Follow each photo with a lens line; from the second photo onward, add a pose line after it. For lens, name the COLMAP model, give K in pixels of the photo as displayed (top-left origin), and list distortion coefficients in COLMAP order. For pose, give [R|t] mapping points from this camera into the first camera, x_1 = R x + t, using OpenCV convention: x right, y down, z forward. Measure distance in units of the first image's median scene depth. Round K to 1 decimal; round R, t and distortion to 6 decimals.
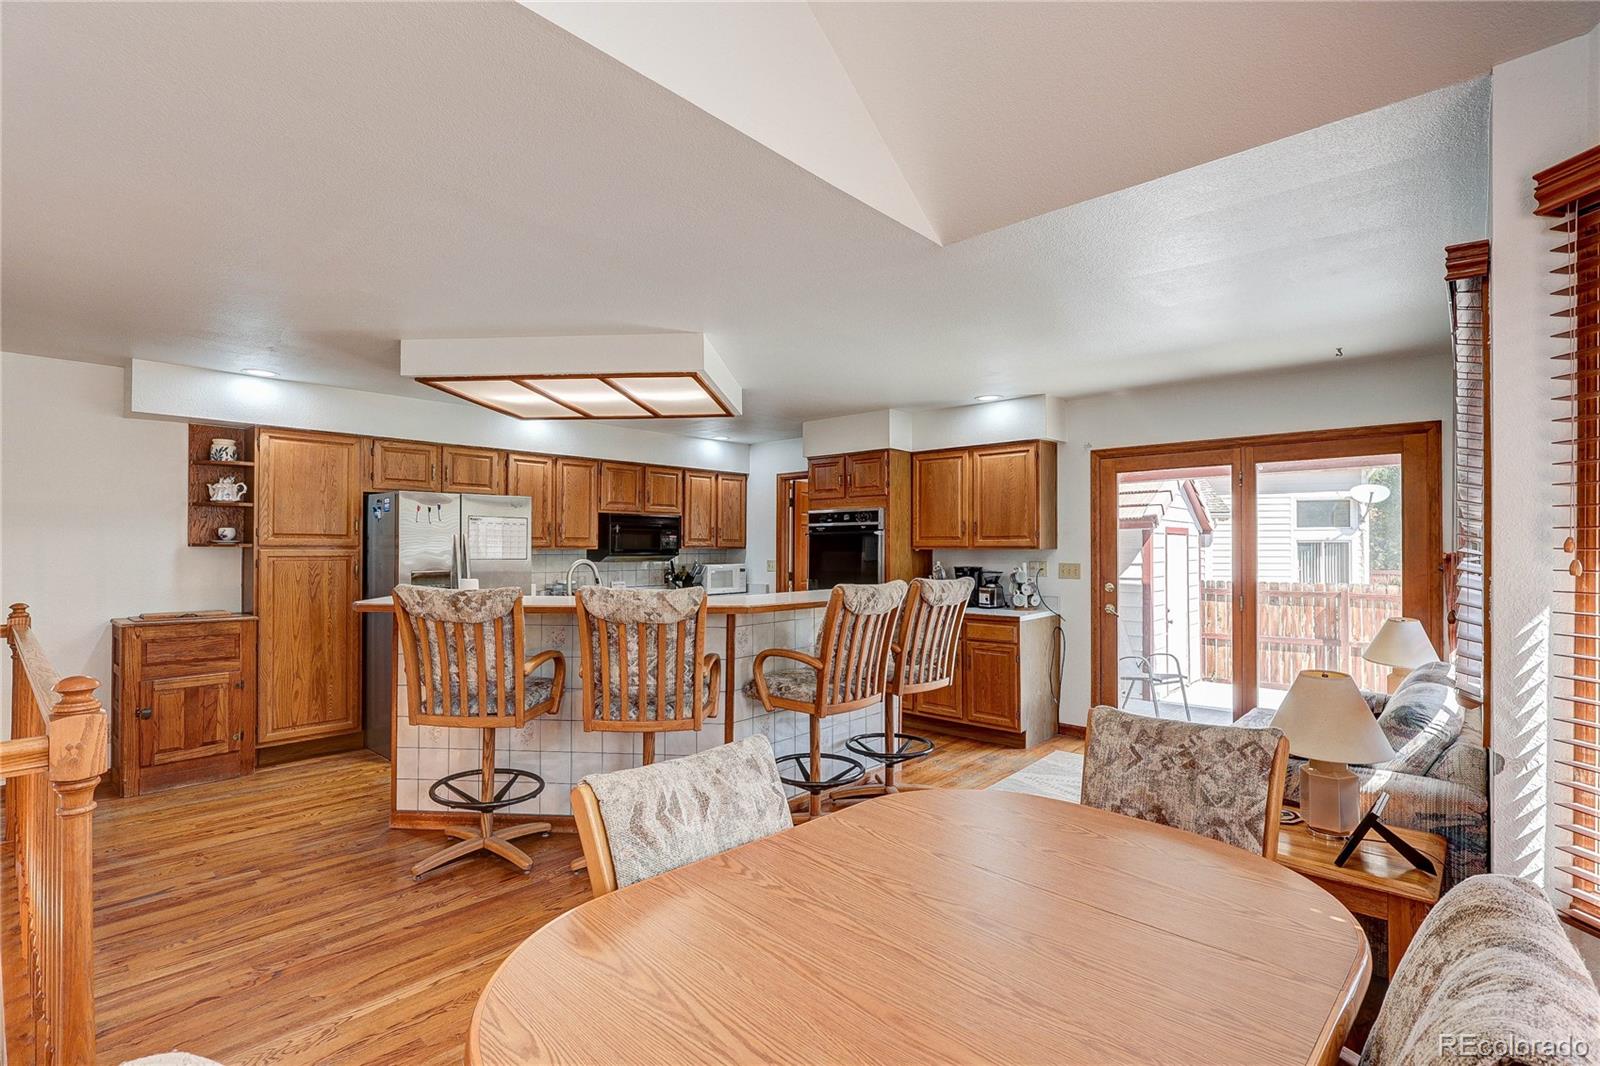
lens RADIAL K [[755.4, 0, 799.7], [0, 755.4, 555.9], [0, 0, 1]] dist [0.000810, 0.000398]
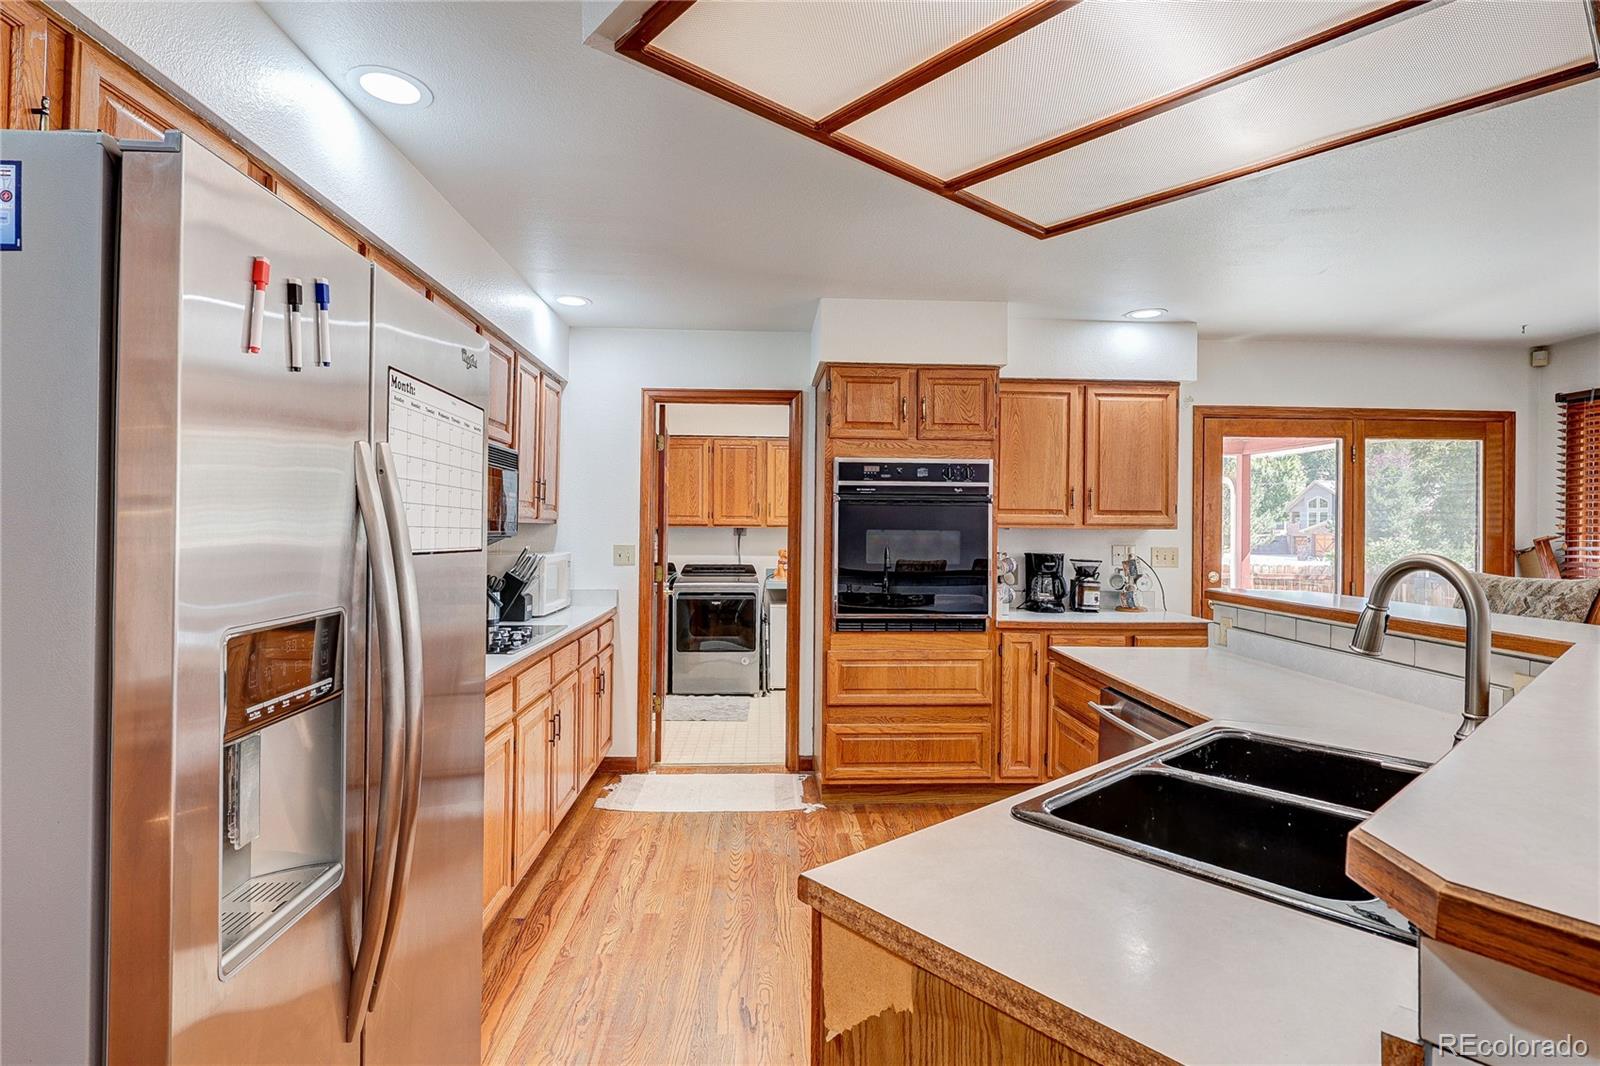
lens RADIAL K [[764.6, 0, 800.0], [0, 764.6, 533.0], [0, 0, 1]] dist [0.000027, -0.000149]
pose [[0.714730, 0.003534, 0.699391, -0.445770], [-0.001611, 0.999993, -0.003406, -0.002007], [-0.699398, 0.001307, 0.714731, 0.672862]]
